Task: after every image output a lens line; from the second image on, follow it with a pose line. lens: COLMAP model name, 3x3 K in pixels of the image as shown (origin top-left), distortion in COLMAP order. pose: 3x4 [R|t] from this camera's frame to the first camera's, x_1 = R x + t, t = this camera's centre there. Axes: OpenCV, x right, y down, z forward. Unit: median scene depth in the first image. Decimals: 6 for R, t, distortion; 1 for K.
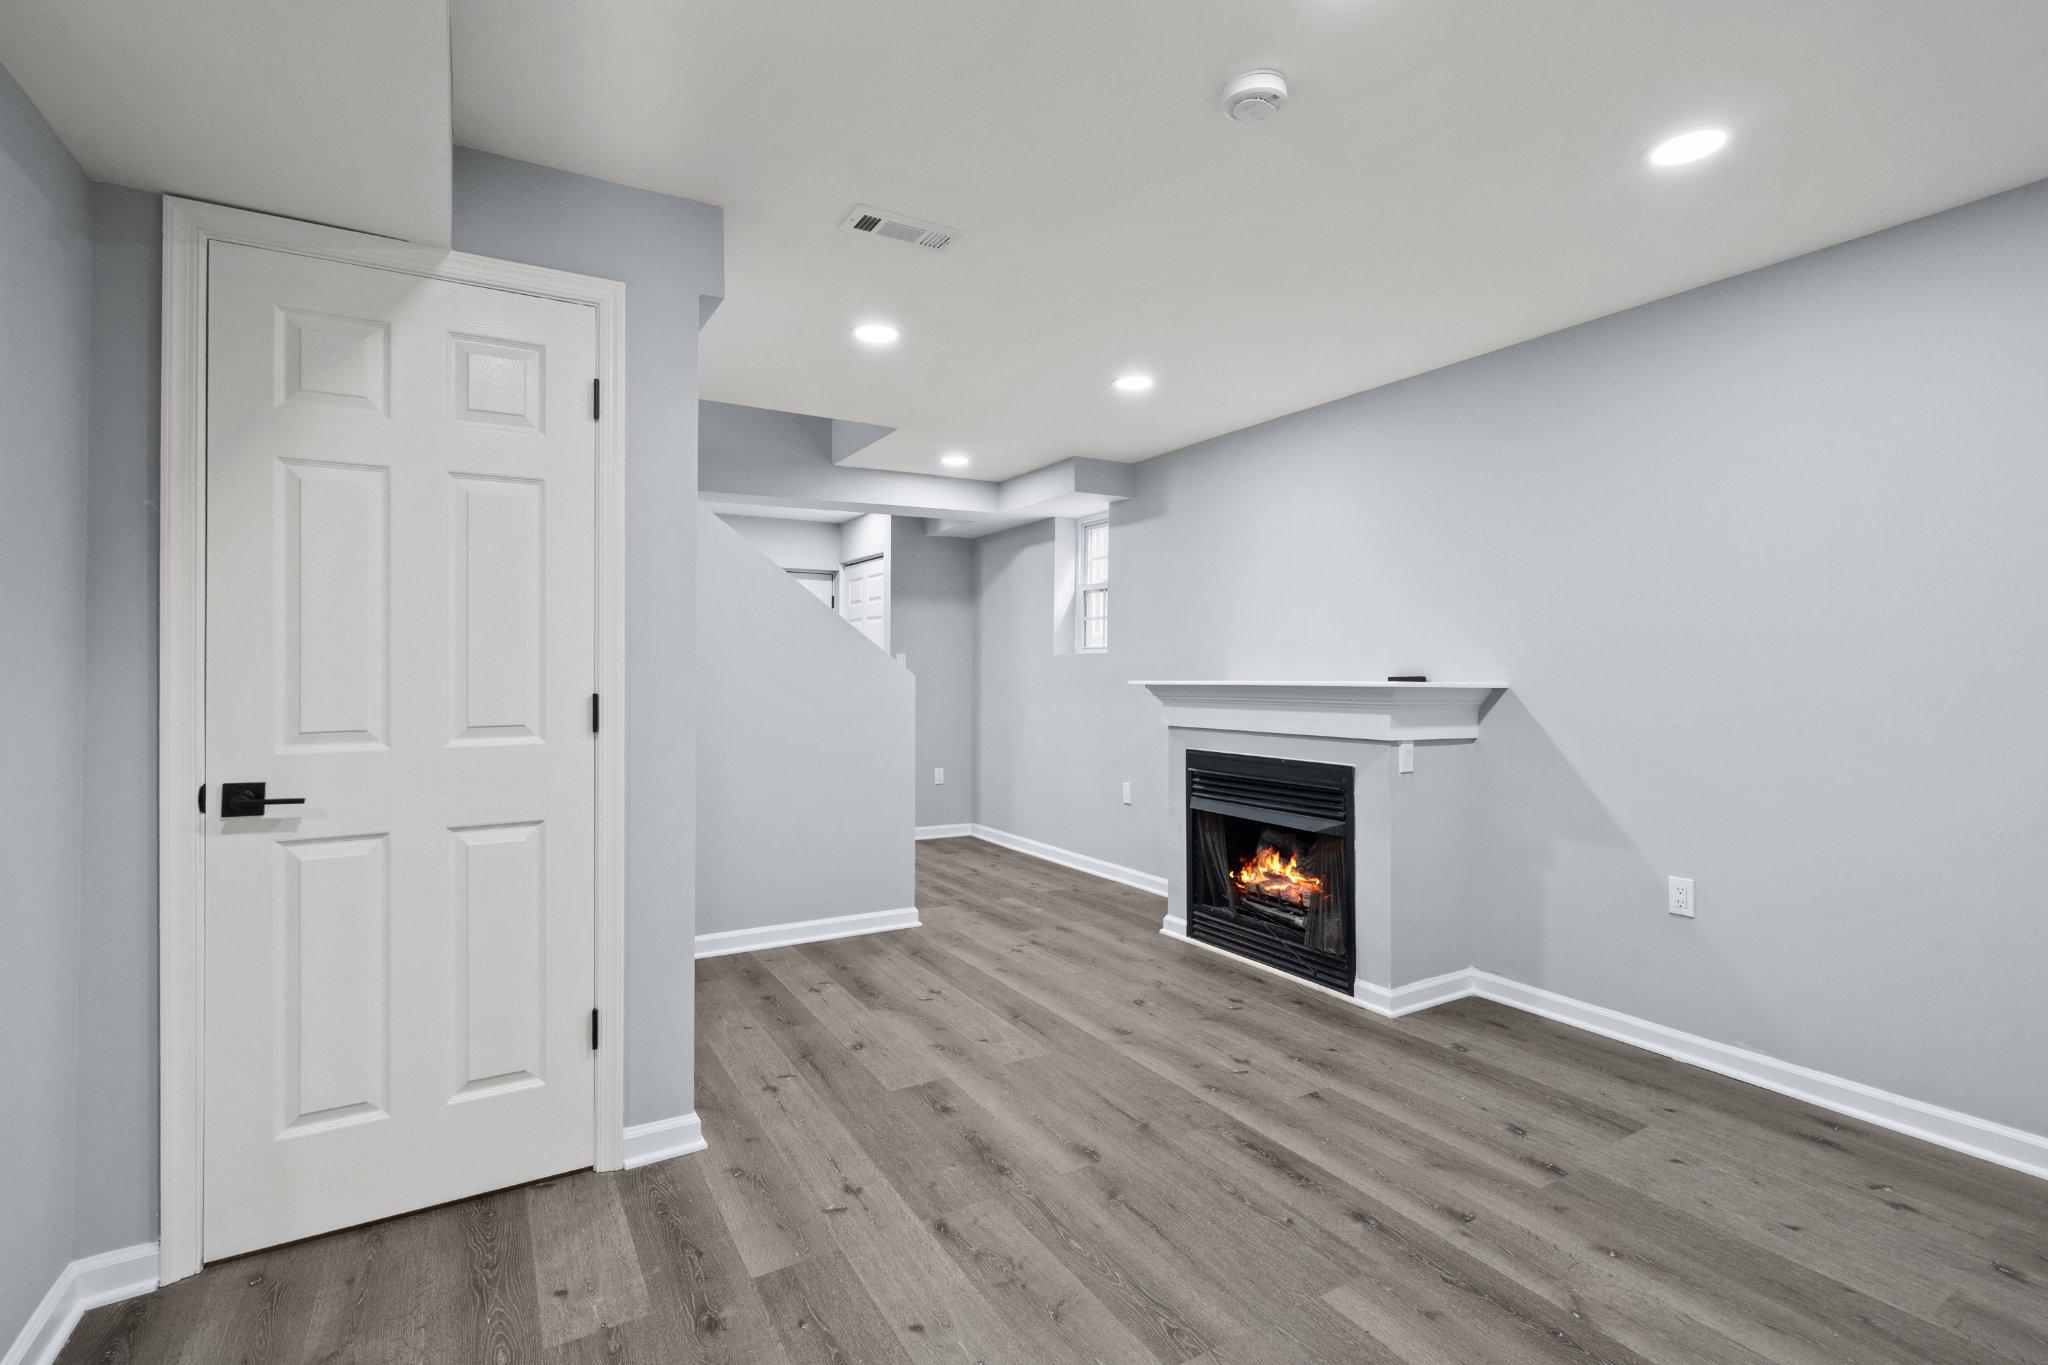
lens RADIAL K [[943.8, 0, 1020.1], [0, 943.8, 663.3], [0, 0, 1]] dist [-0.003680, 0.000635]
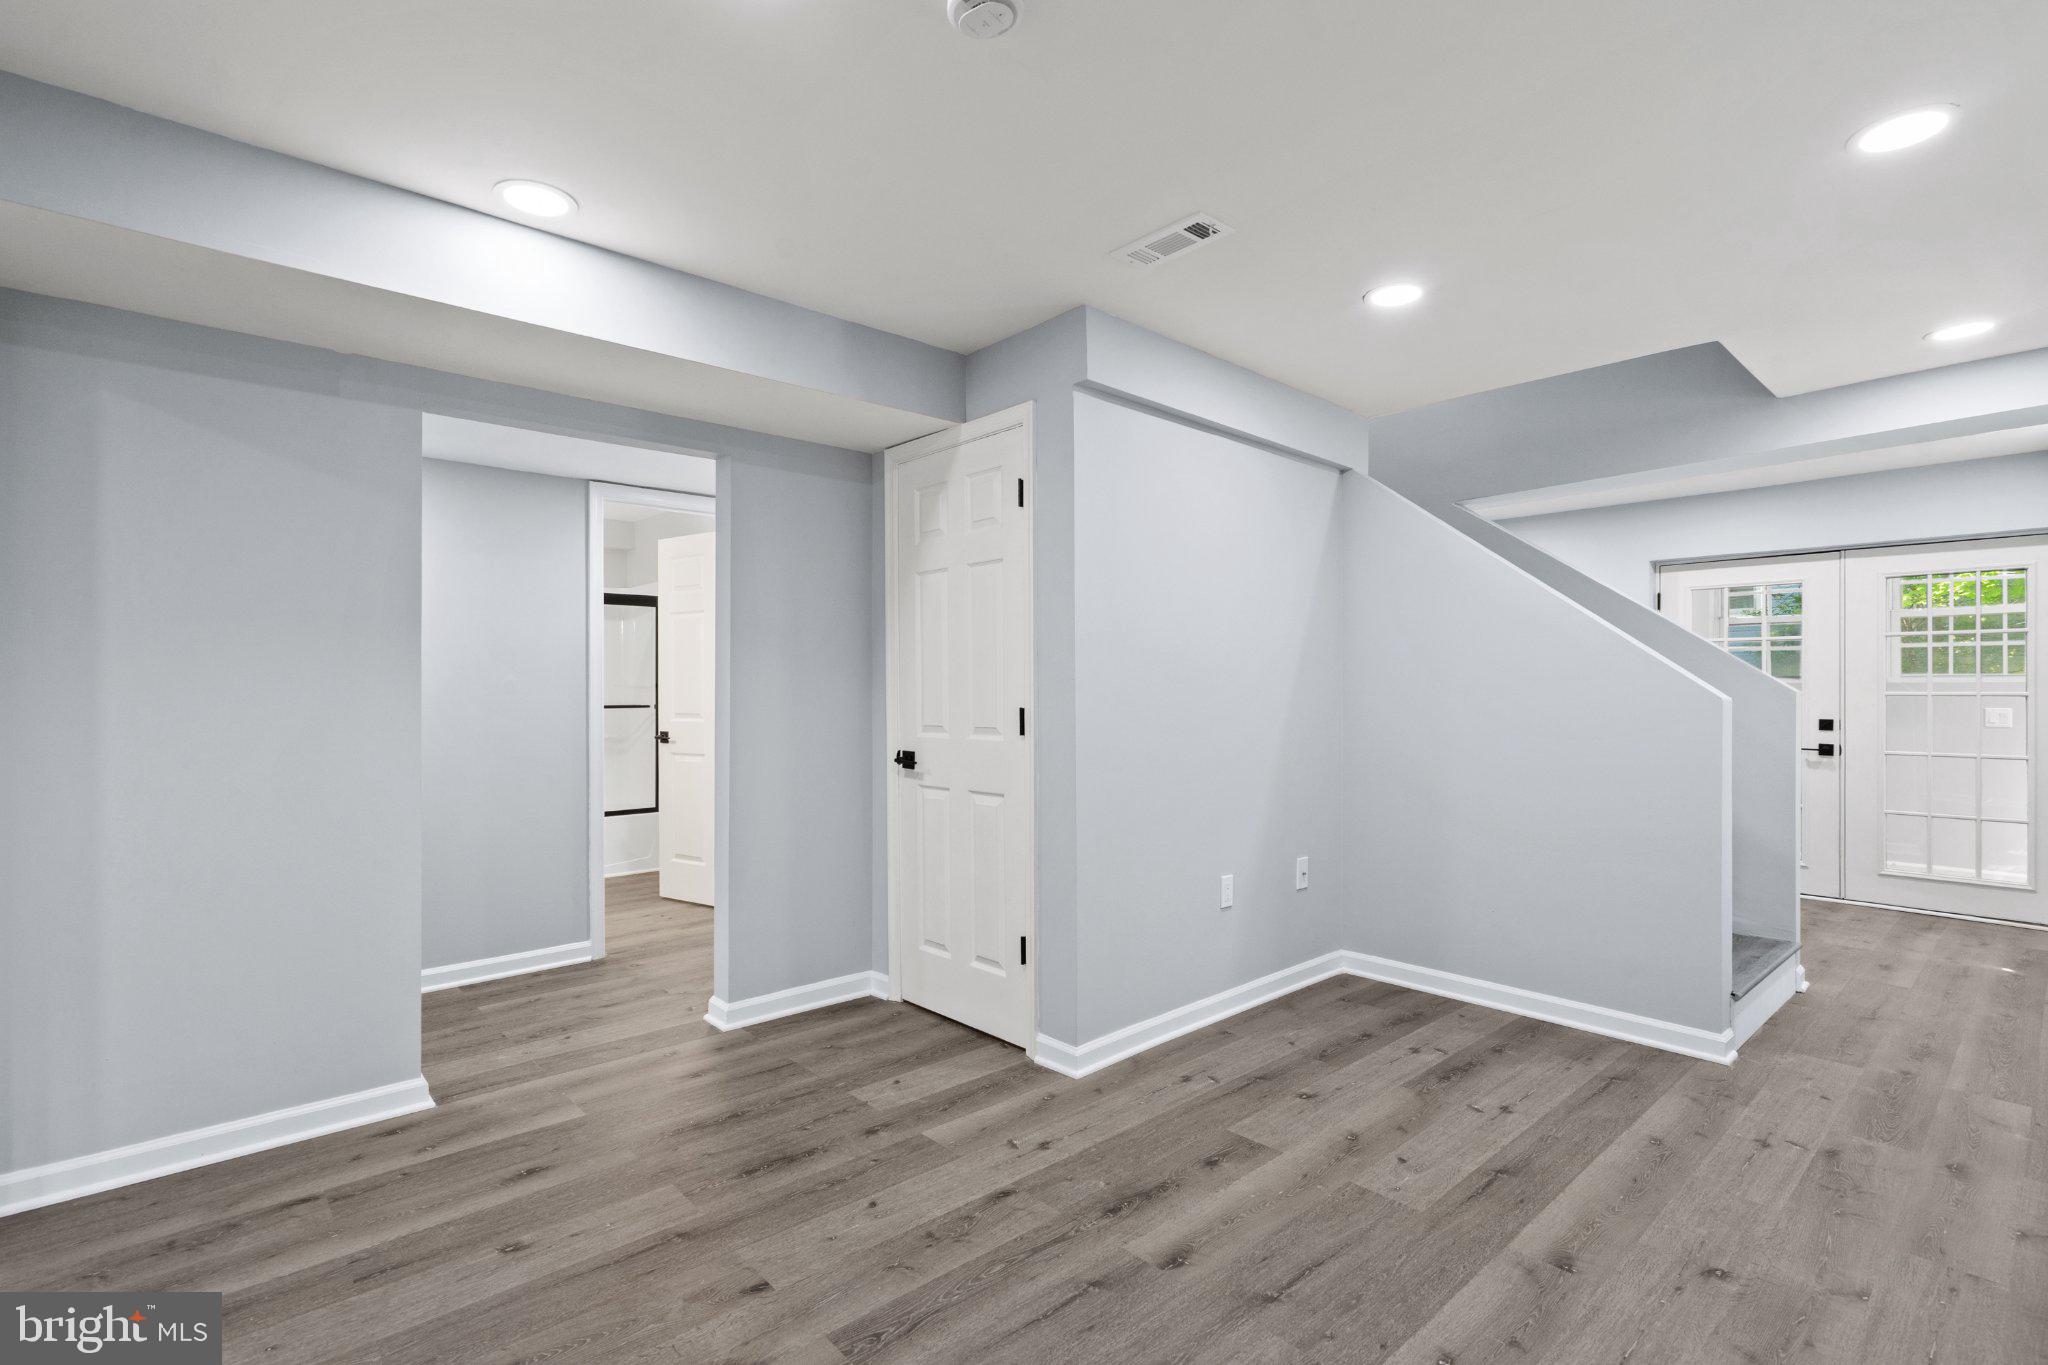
lens RADIAL K [[943.8, 0, 1019.9], [0, 943.8, 696.9], [0, 0, 1]] dist [-0.003680, 0.000635]
pose [[0.204834, 0.010663, -0.978739, 0.778673], [0.007372, 0.999895, 0.012437, -0.000937], [0.978769, -0.009763, 0.204734, 0.619145]]
